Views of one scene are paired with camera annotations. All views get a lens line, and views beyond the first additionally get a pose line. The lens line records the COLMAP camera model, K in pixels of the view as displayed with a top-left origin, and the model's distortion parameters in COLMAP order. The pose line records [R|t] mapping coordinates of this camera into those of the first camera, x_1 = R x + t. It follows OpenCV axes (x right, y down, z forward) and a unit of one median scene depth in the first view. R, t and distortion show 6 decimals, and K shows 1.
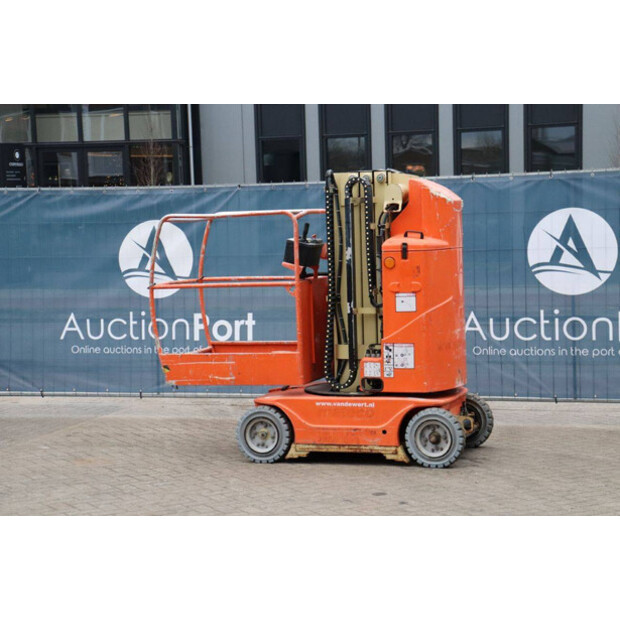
lens RADIAL K [[1456.8, 0, 318.2], [0, 1456.8, 302.2], [0, 0, 1]] dist [0.445538, -0.079883]
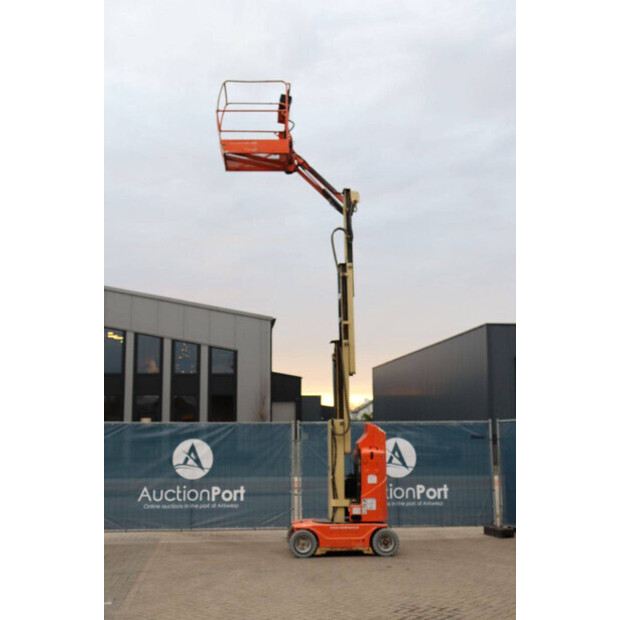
lens RADIAL K [[816.4, 0, 310.0], [0, 816.4, 310.0], [0, 0, 1]] dist [0.043309, 0.051873]
pose [[0.923695, 0.080645, 0.374545, -0.505088], [0.002172, 0.976478, -0.215608, 0.016667], [-0.383122, 0.199970, 0.901792, -0.135272]]
